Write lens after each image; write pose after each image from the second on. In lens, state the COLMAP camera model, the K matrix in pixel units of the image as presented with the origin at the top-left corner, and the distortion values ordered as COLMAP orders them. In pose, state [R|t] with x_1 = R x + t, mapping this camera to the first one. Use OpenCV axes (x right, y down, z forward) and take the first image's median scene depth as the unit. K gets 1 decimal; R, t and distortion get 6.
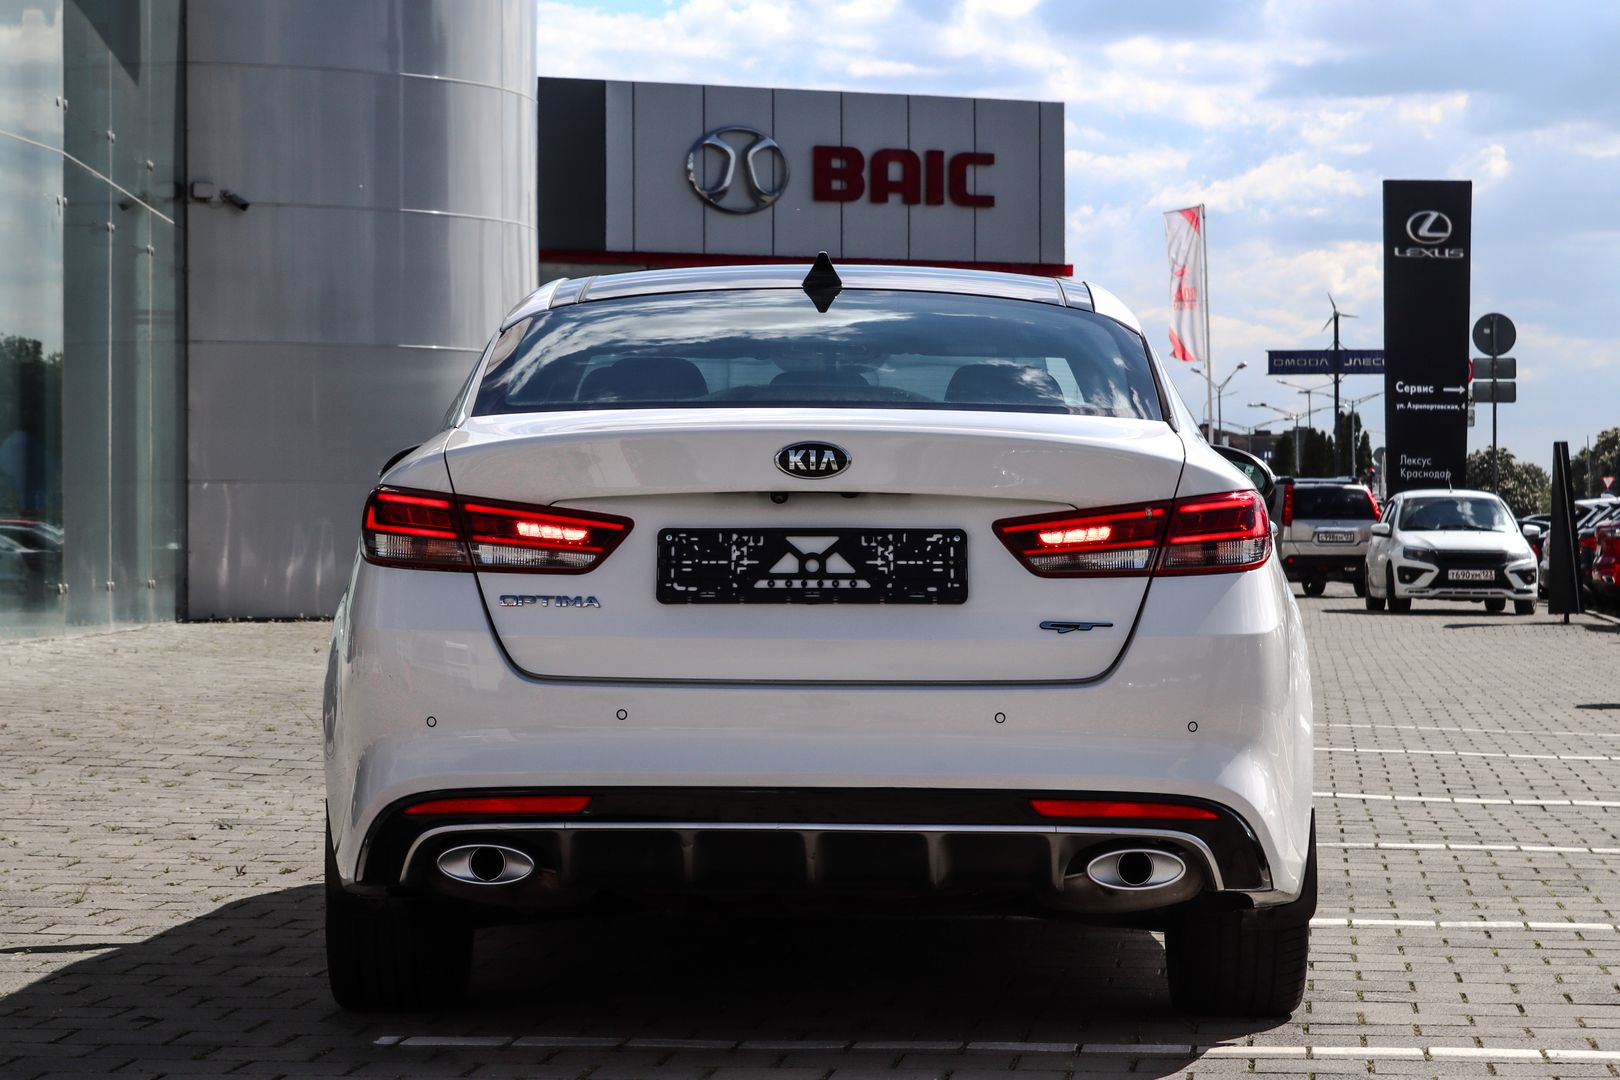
lens RADIAL K [[4278.7, 0, 853.9], [0, 4278.7, 533.4], [0, 0, 1]] dist [0.036012, 0.140273]
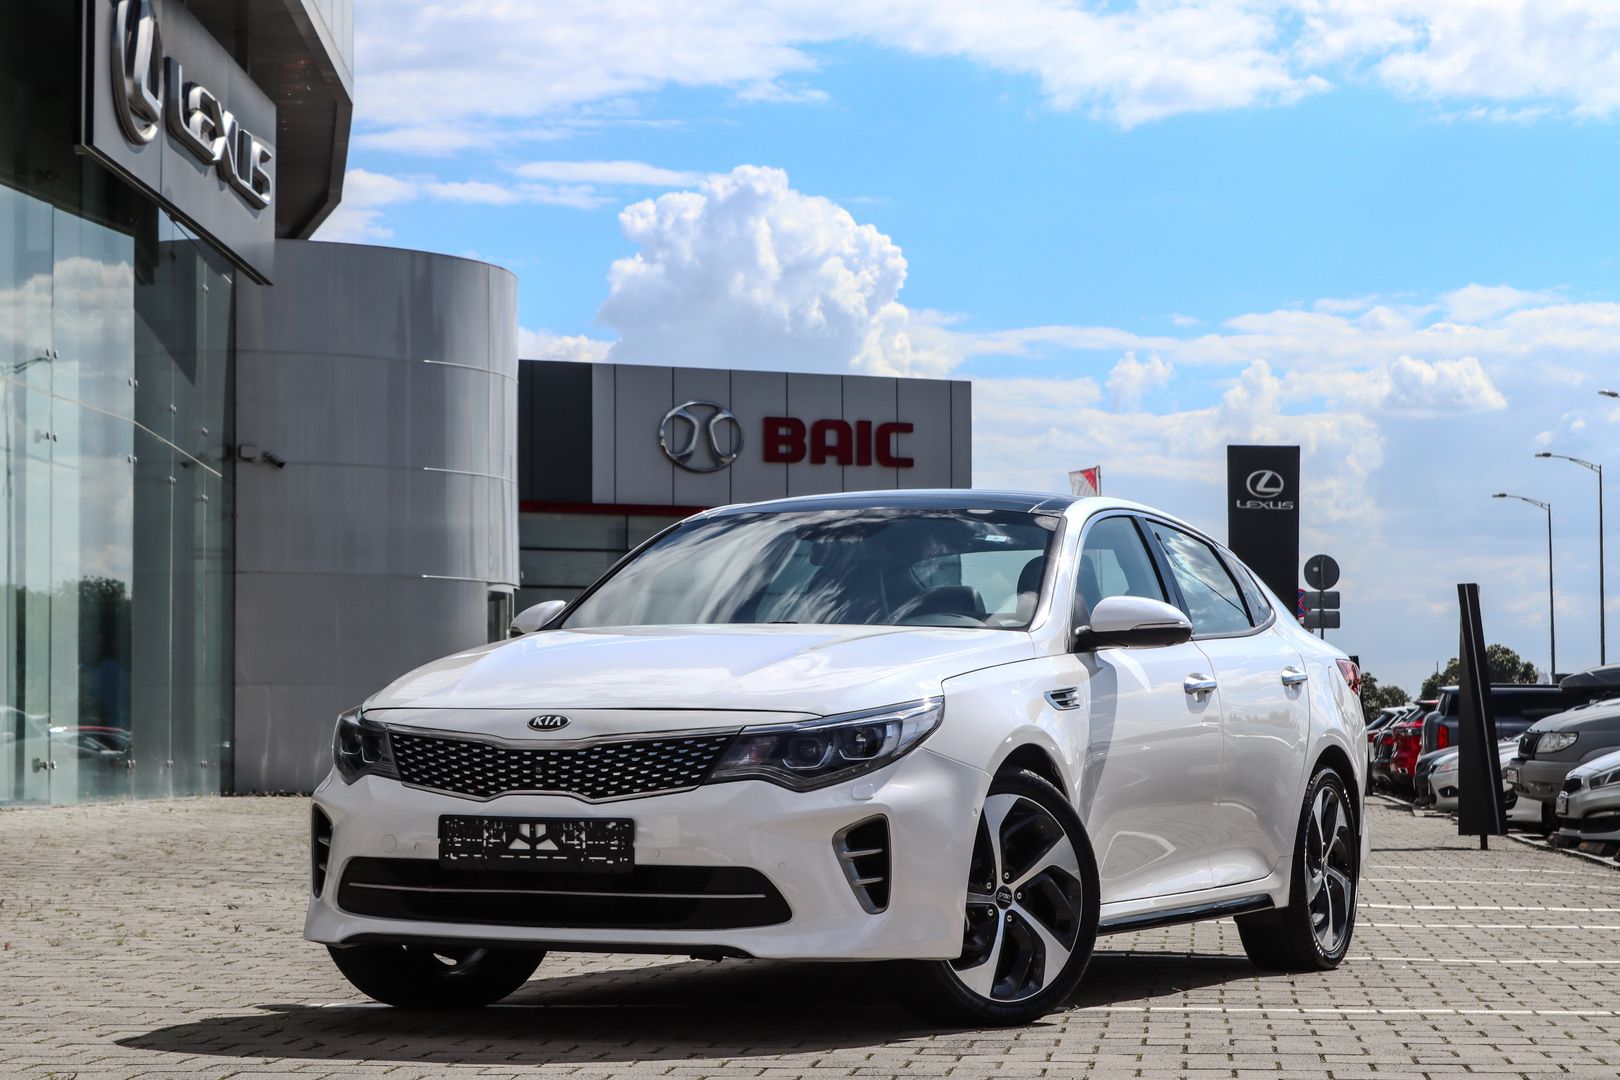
lens RADIAL K [[3992.3, 0, 929.0], [0, 3992.3, 617.3], [0, 0, 1]] dist [0.001814, 0.564307]
pose [[0.999982, 0.000091, 0.005933, 0.031987], [0.000150, 0.999177, -0.040565, 0.012514], [-0.005931, 0.040565, 0.999159, -0.133079]]
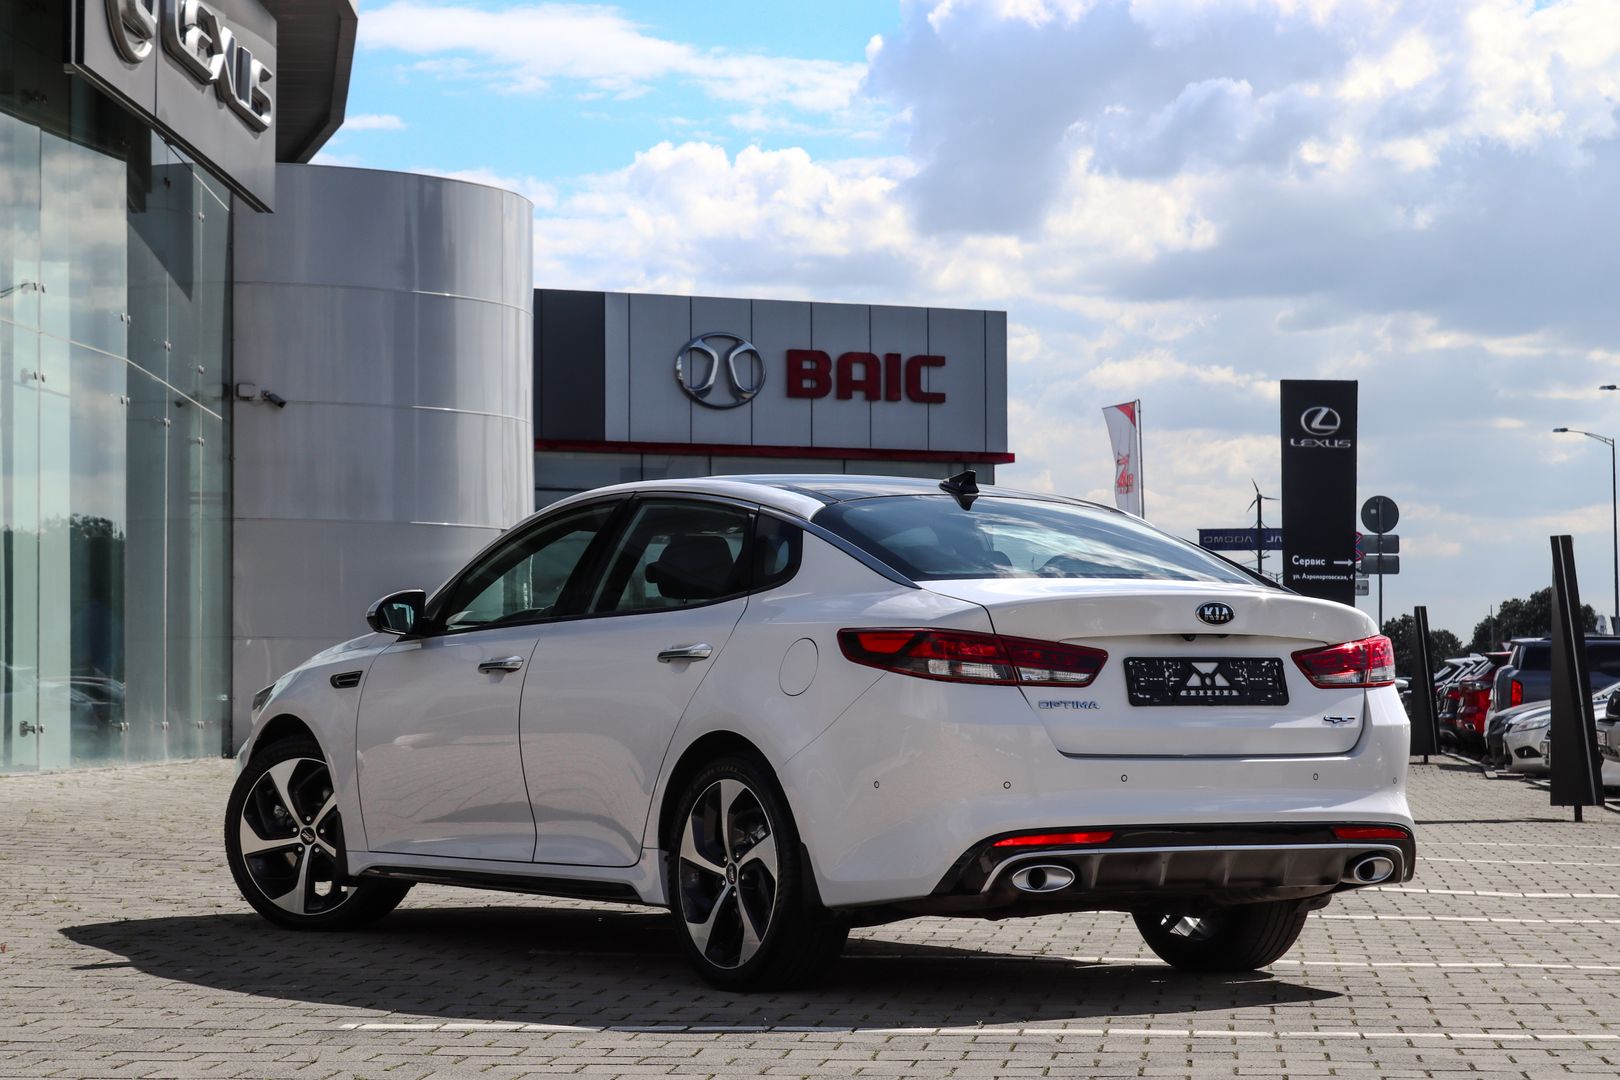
lens RADIAL K [[4104.8, 0, 874.7], [0, 4104.8, 593.9], [0, 0, 1]] dist [0.101330, -0.426275]
pose [[0.999984, 0.000446, -0.005651, 0.021163], [-0.000603, 0.999610, -0.027926, 0.005662], [0.005637, 0.027929, 0.999594, -0.099914]]
